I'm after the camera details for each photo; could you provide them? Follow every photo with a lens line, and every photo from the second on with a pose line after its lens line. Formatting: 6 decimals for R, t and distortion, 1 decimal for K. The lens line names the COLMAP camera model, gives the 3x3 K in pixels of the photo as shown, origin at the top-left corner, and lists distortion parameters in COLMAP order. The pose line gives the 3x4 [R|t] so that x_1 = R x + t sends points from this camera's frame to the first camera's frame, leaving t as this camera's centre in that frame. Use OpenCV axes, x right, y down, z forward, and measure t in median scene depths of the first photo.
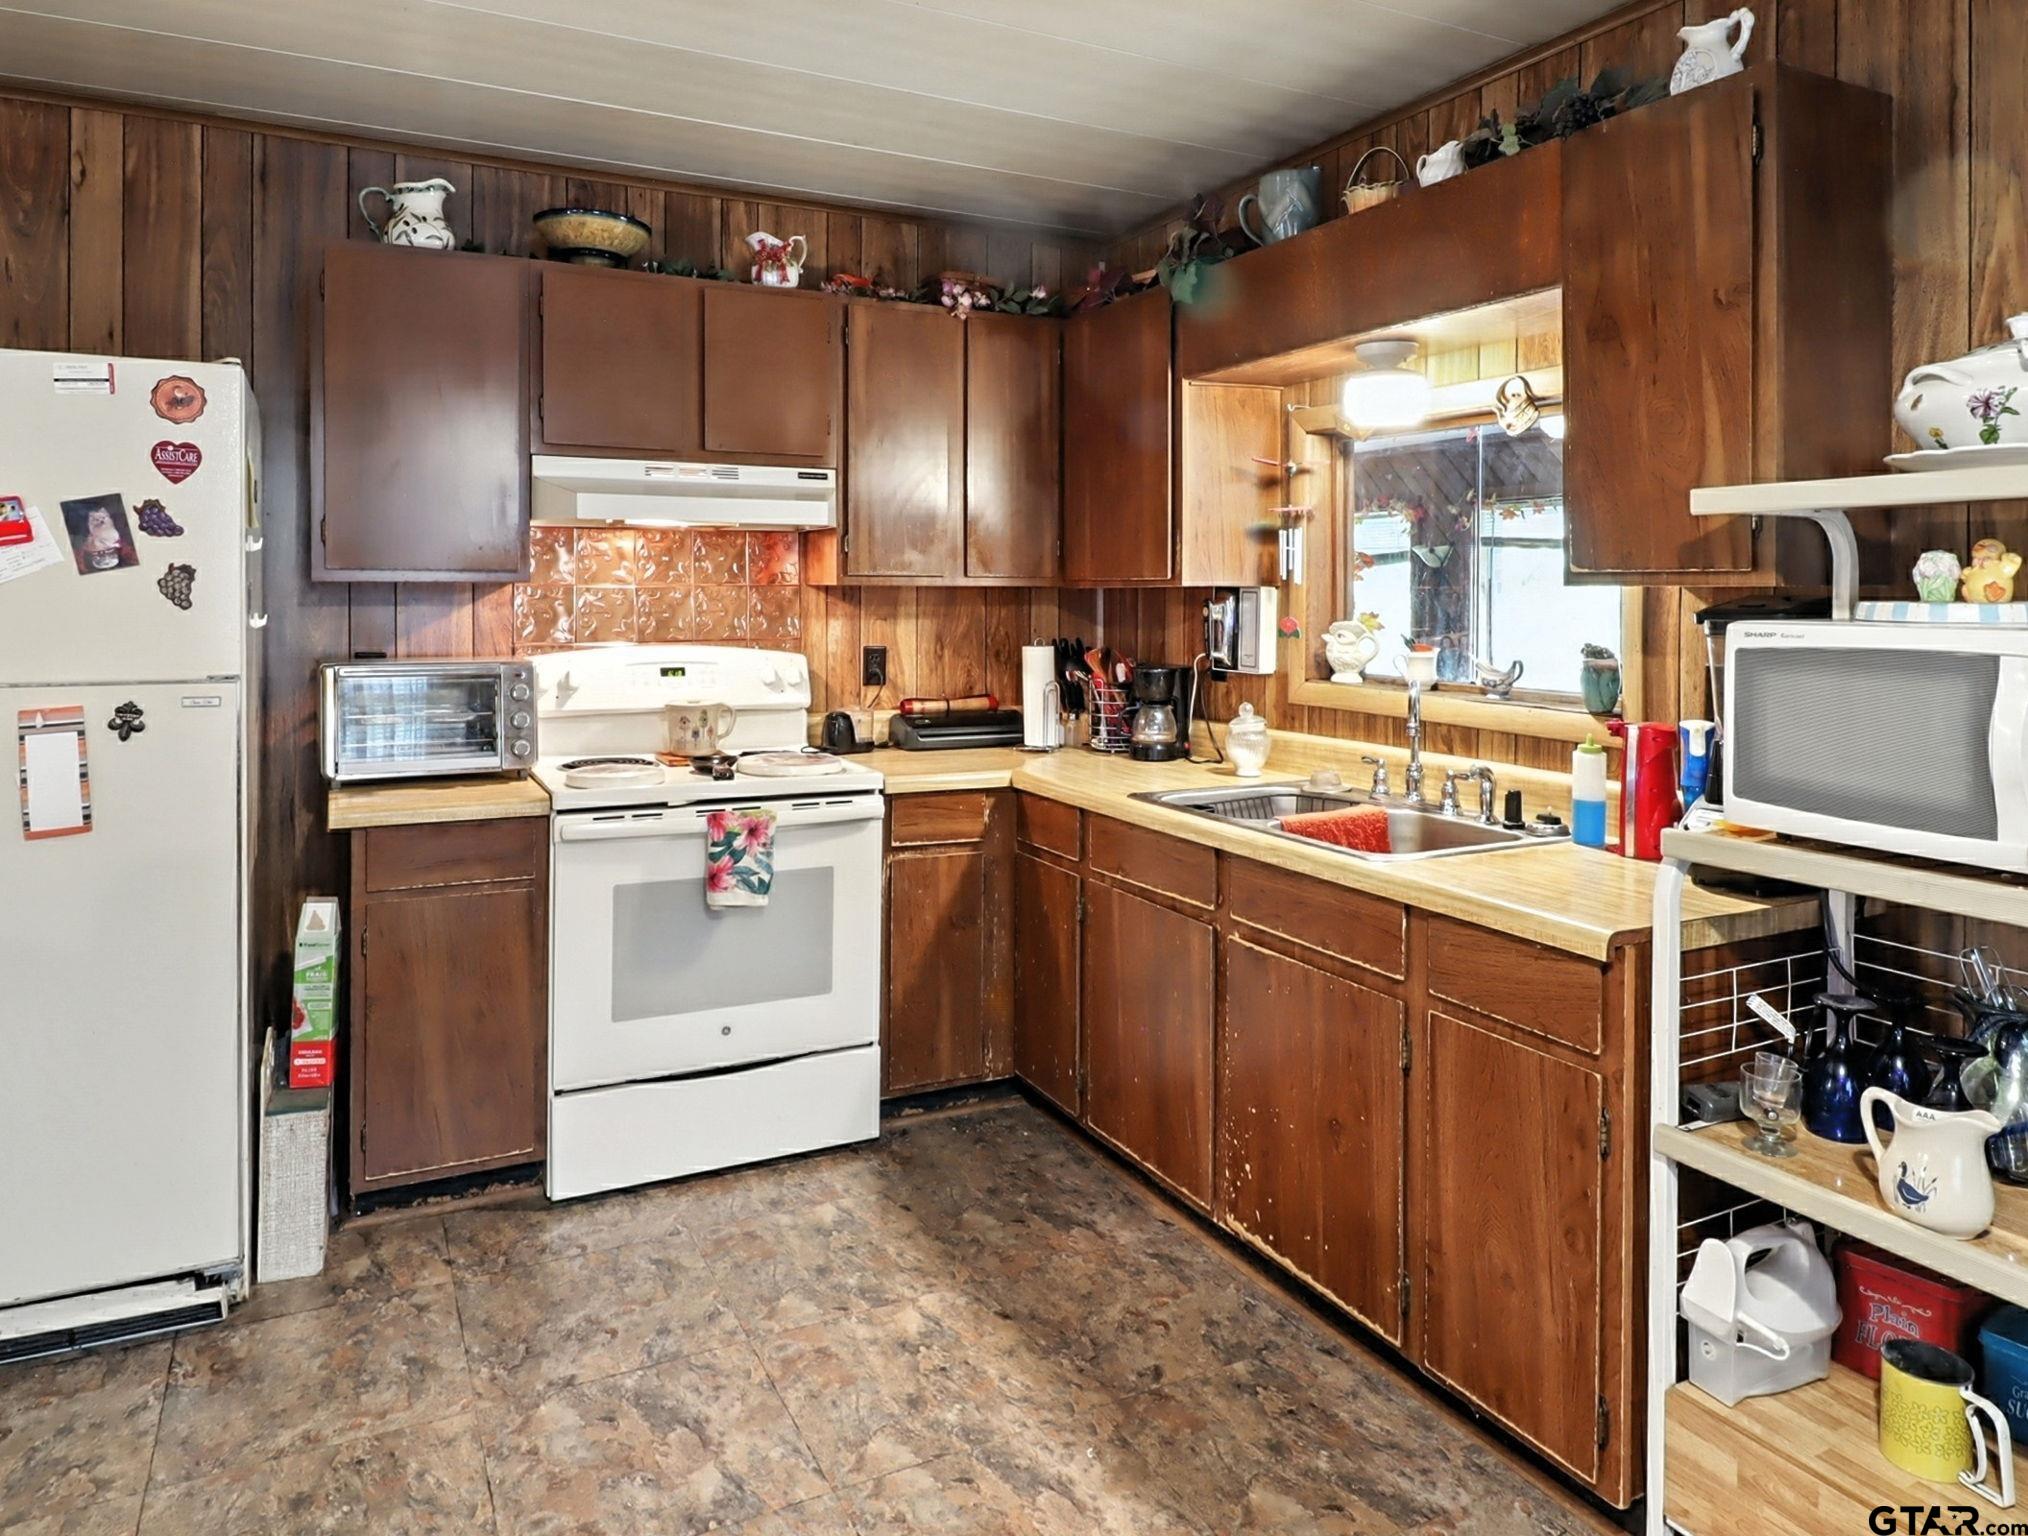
lens RADIAL K [[1332.4, 0, 1033.9], [0, 1332.4, 632.7], [0, 0, 1]] dist [0.001377, -0.002289]
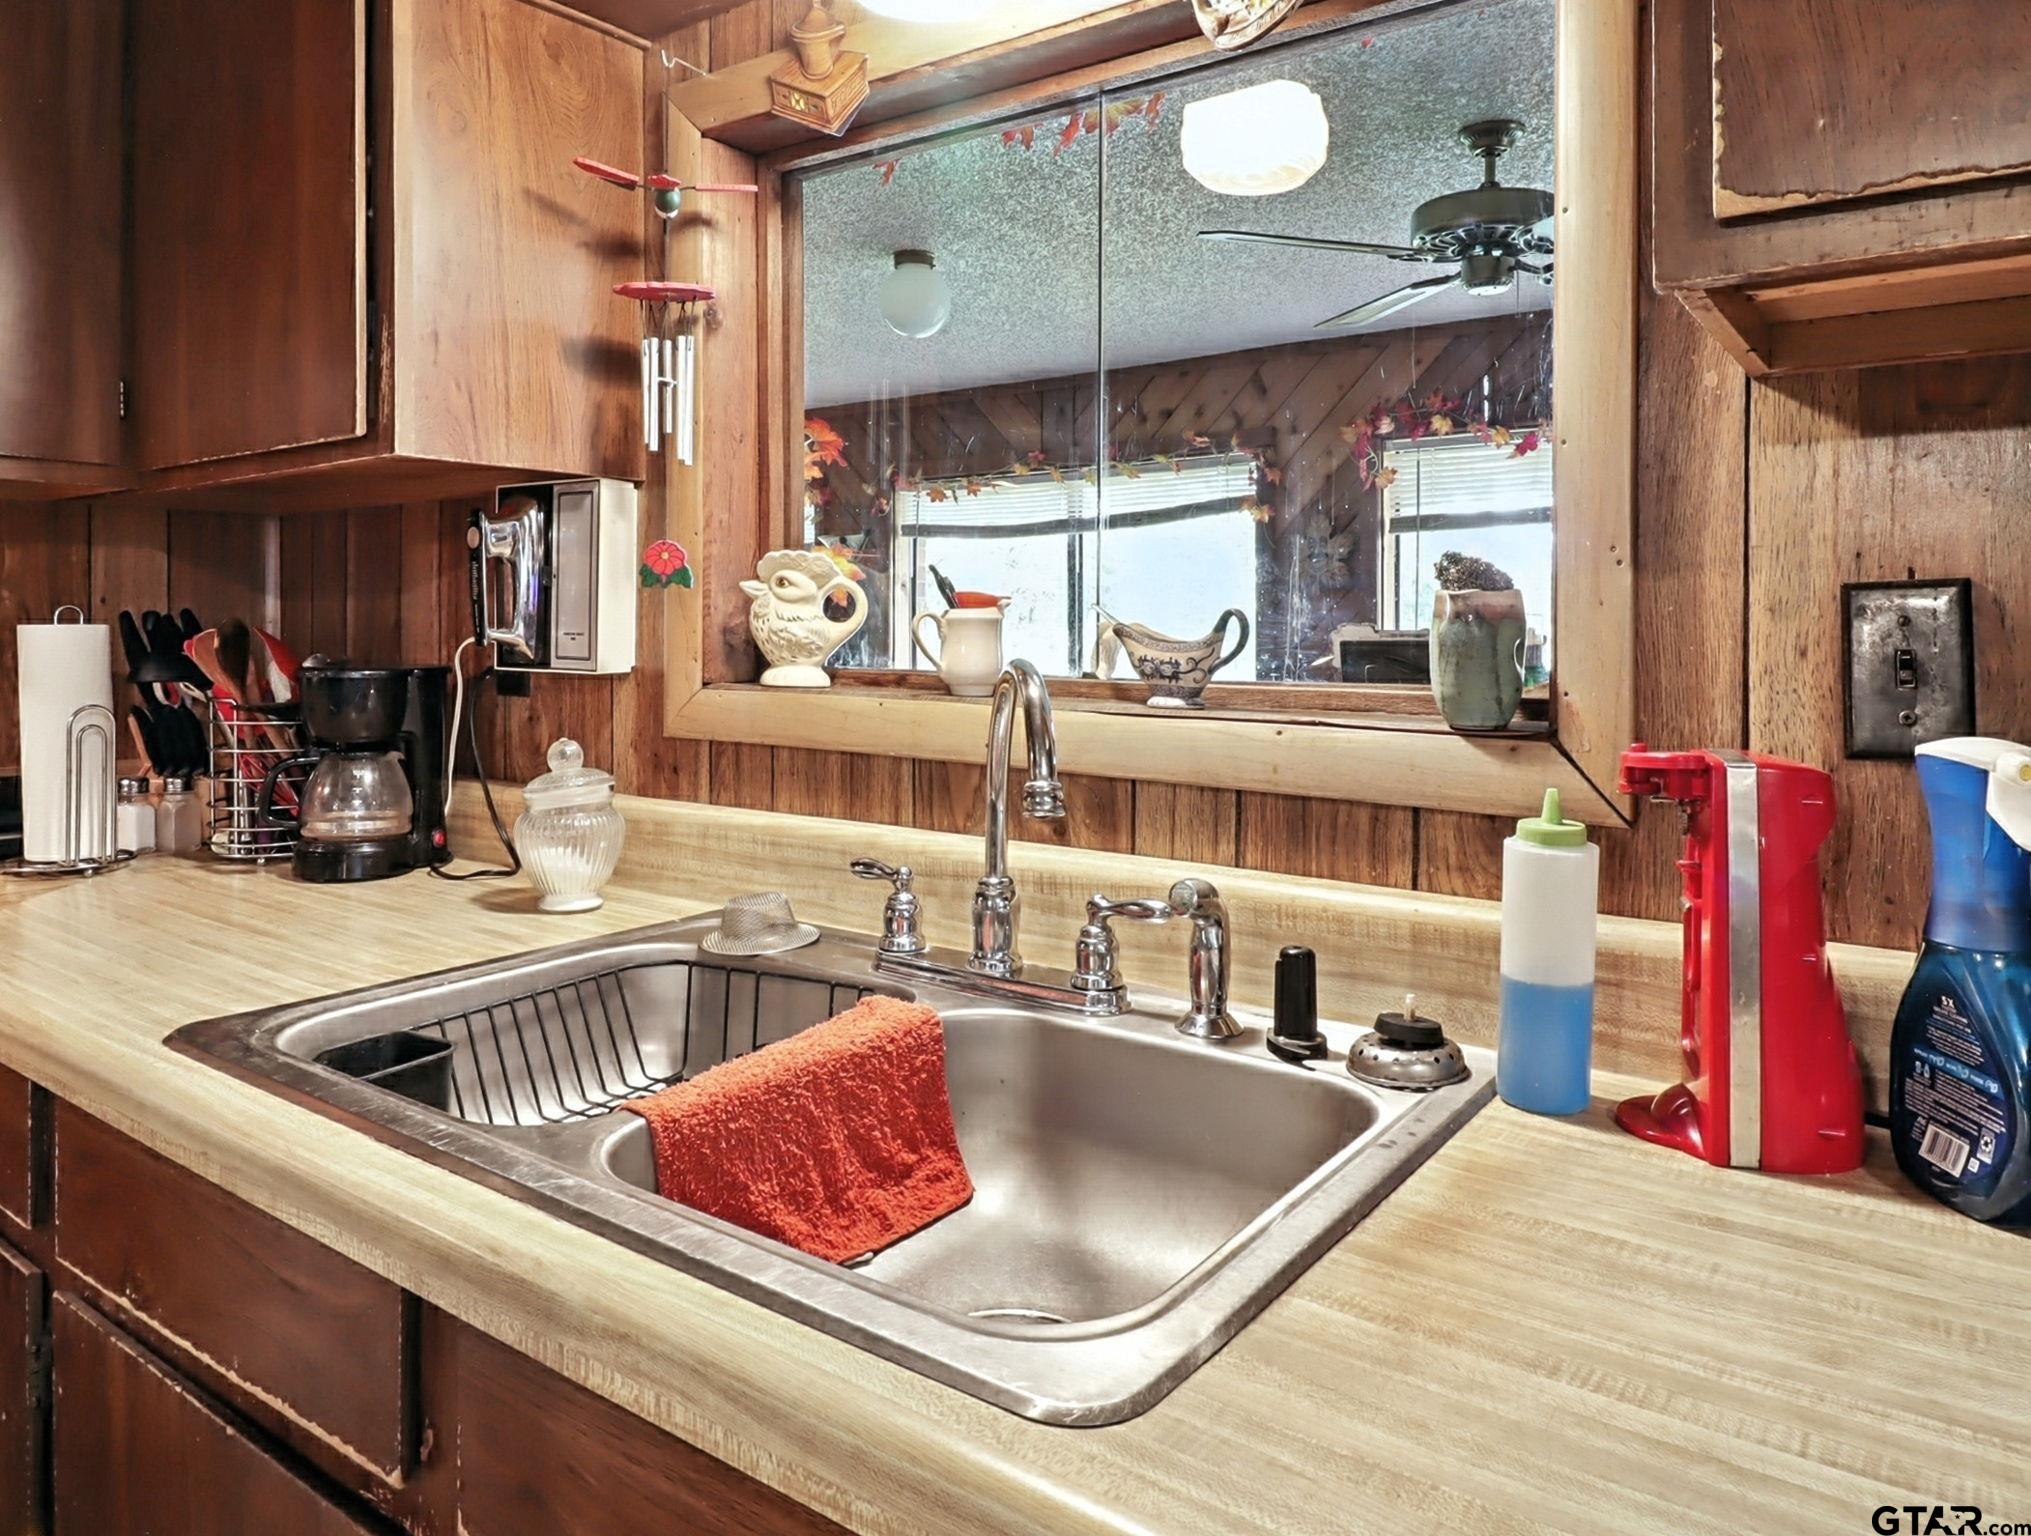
lens RADIAL K [[1334.3, 0, 1035.4], [0, 1334.3, 632.5], [0, 0, 1]] dist [0.001377, -0.002289]
pose [[0.893754, 0.000076, 0.448557, 0.100703], [0.011971, 0.999640, -0.024023, 0.029977], [-0.448398, 0.026841, 0.893431, 0.540076]]
